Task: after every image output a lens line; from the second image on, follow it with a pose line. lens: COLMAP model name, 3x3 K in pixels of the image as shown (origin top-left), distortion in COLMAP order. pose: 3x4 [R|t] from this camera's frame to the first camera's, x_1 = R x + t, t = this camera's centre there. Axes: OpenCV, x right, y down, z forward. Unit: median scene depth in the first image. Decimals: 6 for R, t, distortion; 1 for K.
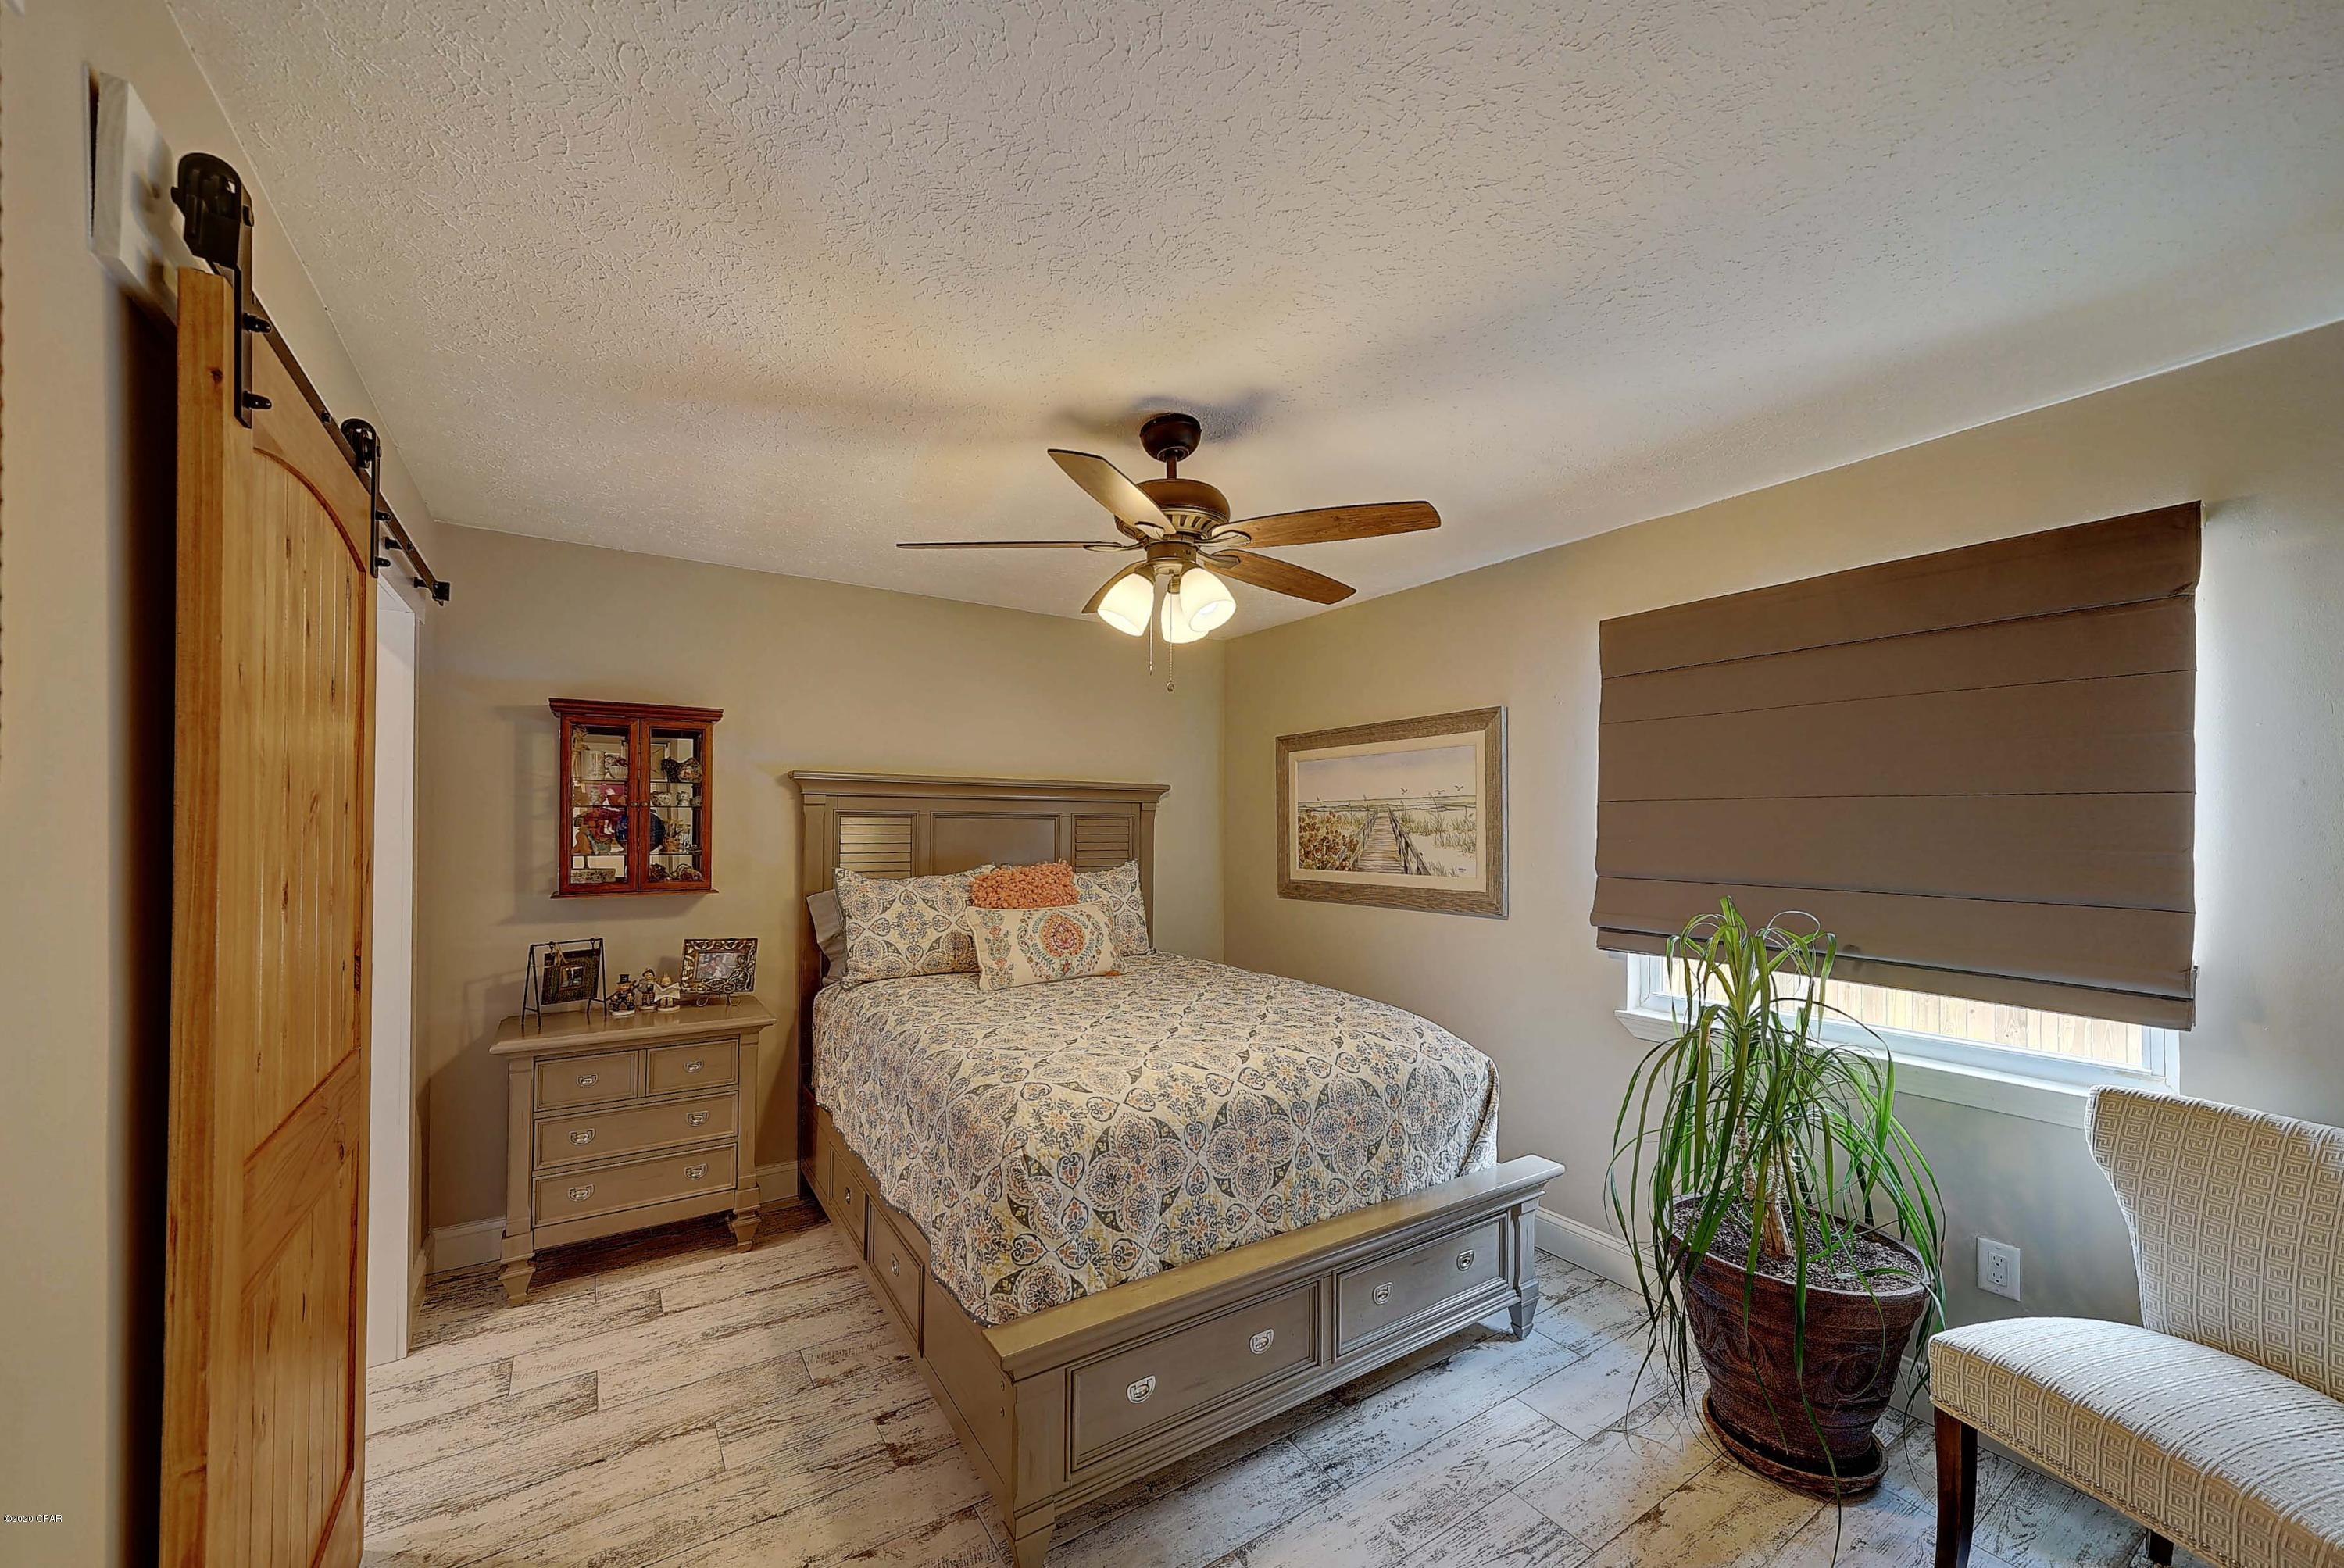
lens RADIAL K [[898.0, 0, 1164.6], [0, 898.0, 822.7], [0, 0, 1]] dist [0.000308, 0.000005]
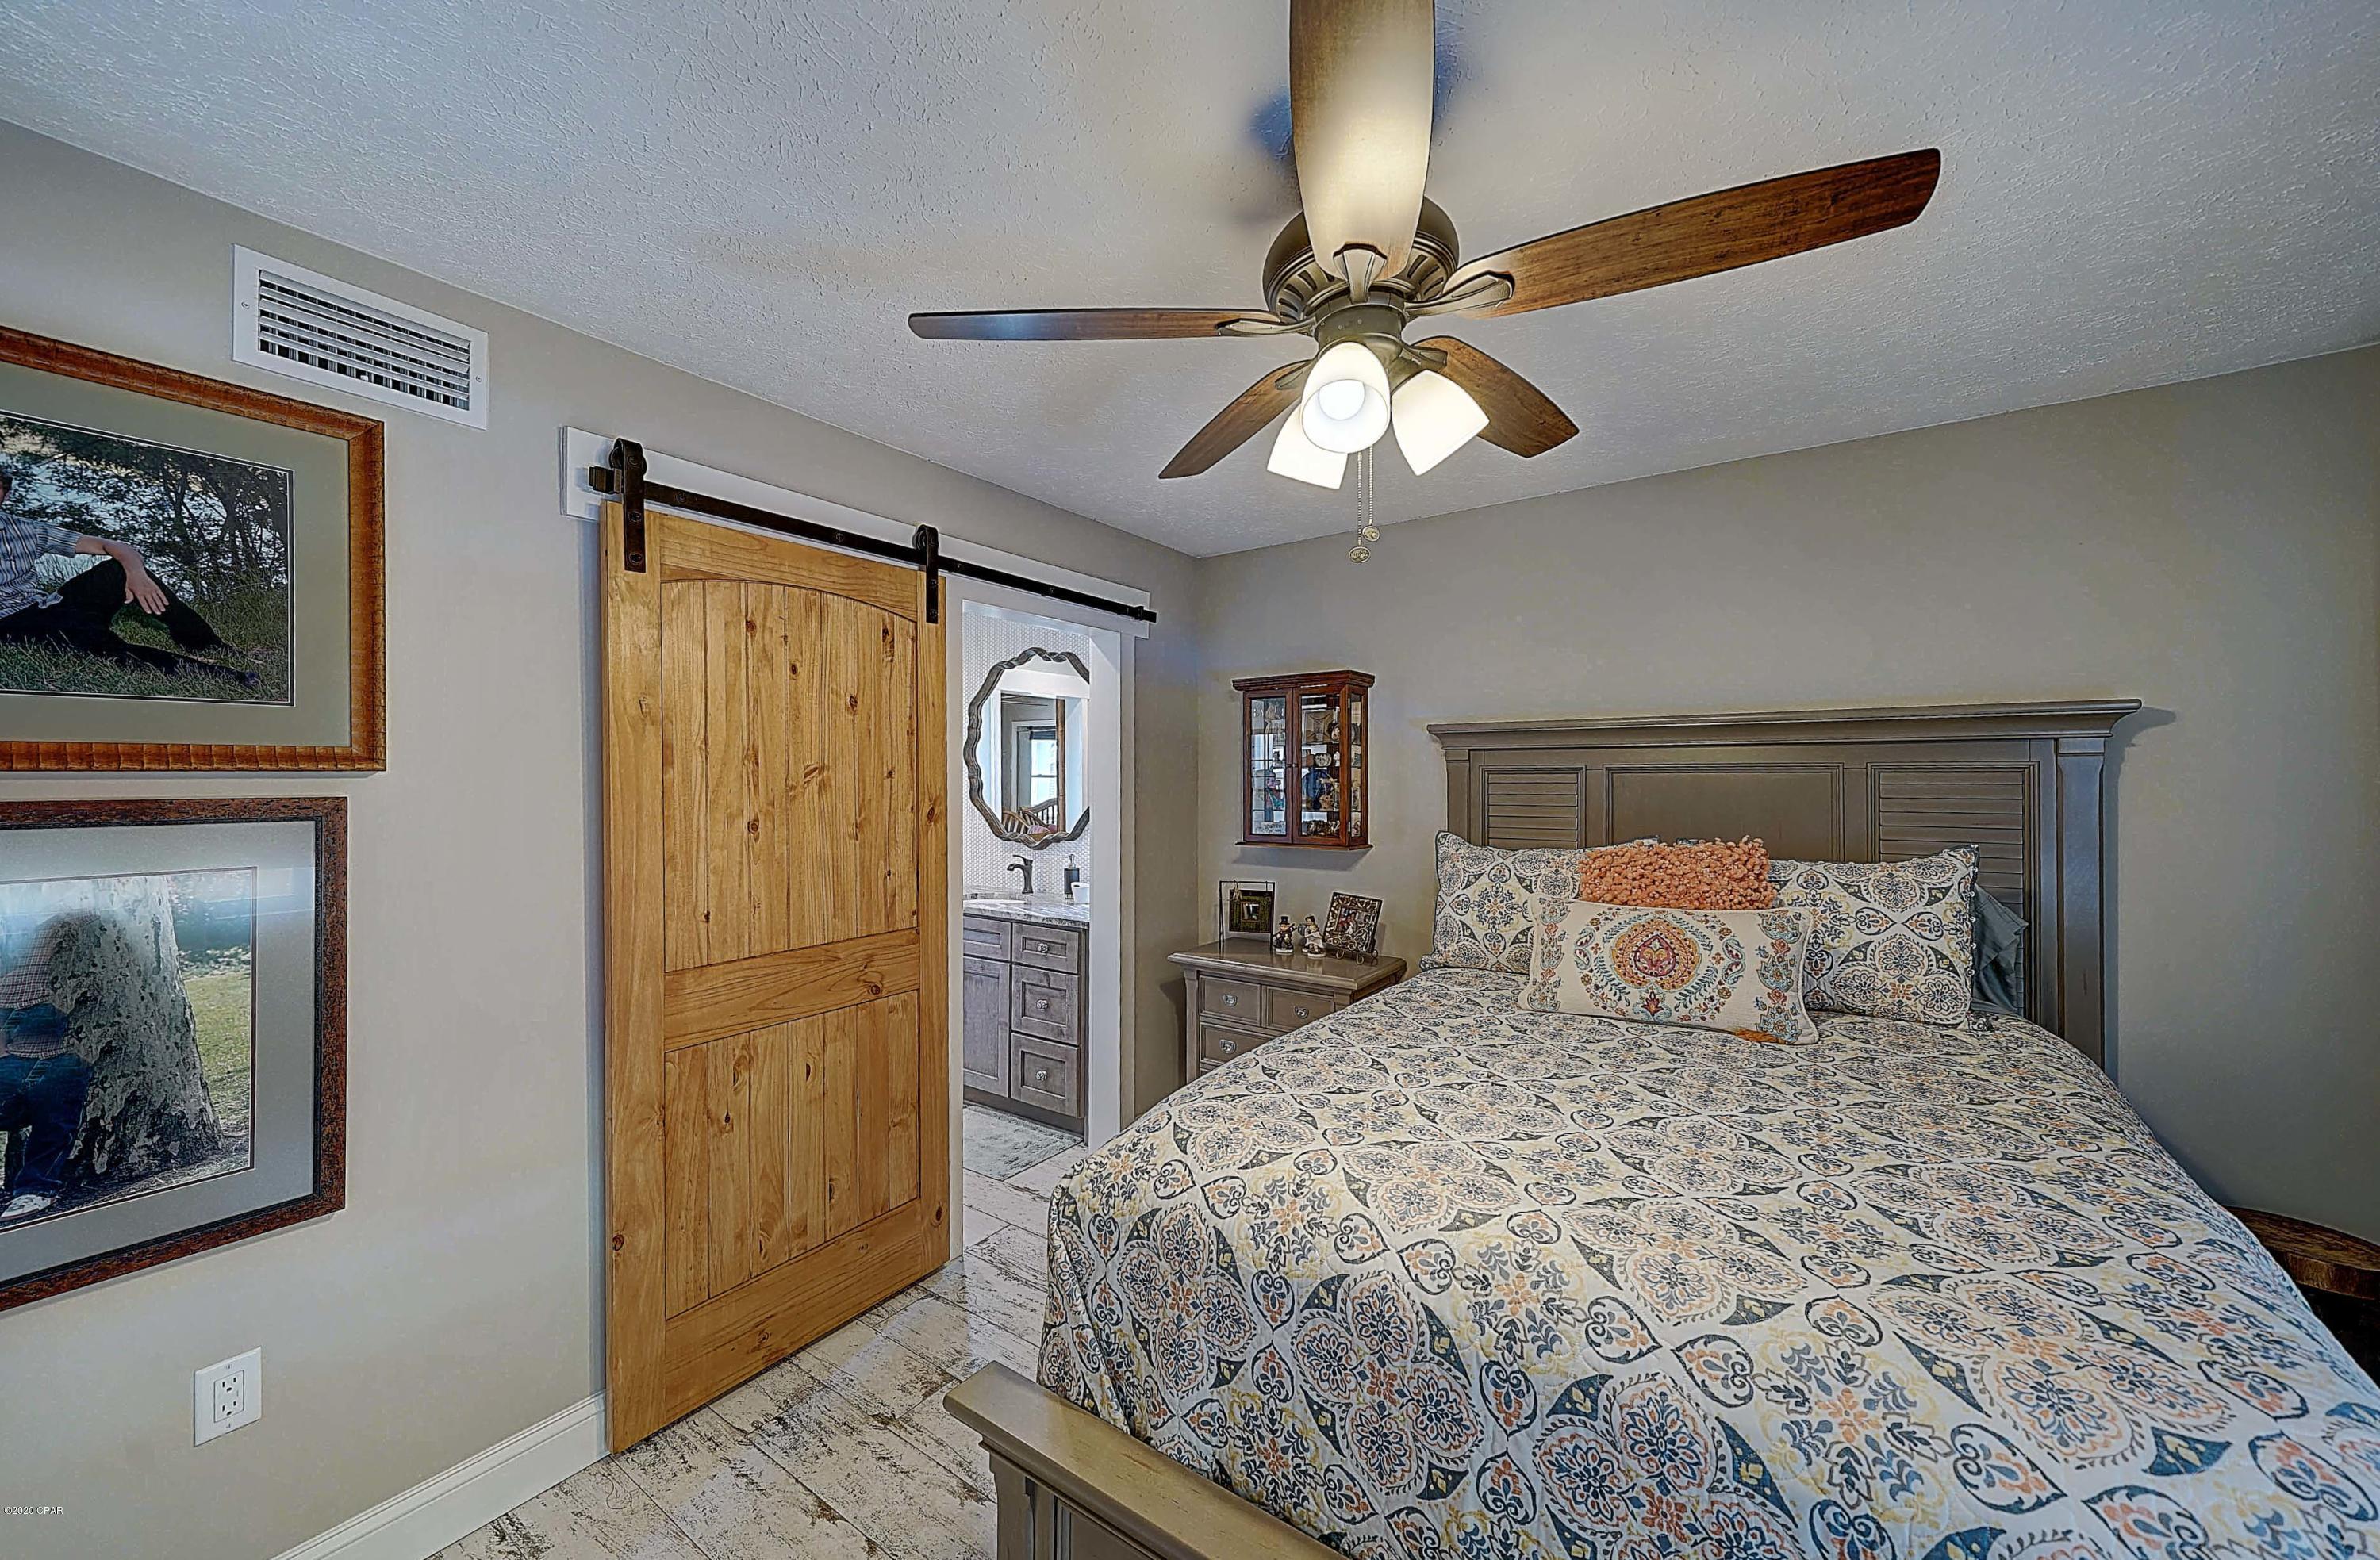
lens RADIAL K [[875.8, 0, 1185.5], [0, 875.8, 784.8], [0, 0, 1]] dist [0.017987, 0.000016]
pose [[0.368058, -0.000155, -0.929803, 0.372901], [0.002894, 0.999995, 0.000978, 0.002651], [0.929798, -0.003051, 0.368056, 0.482657]]
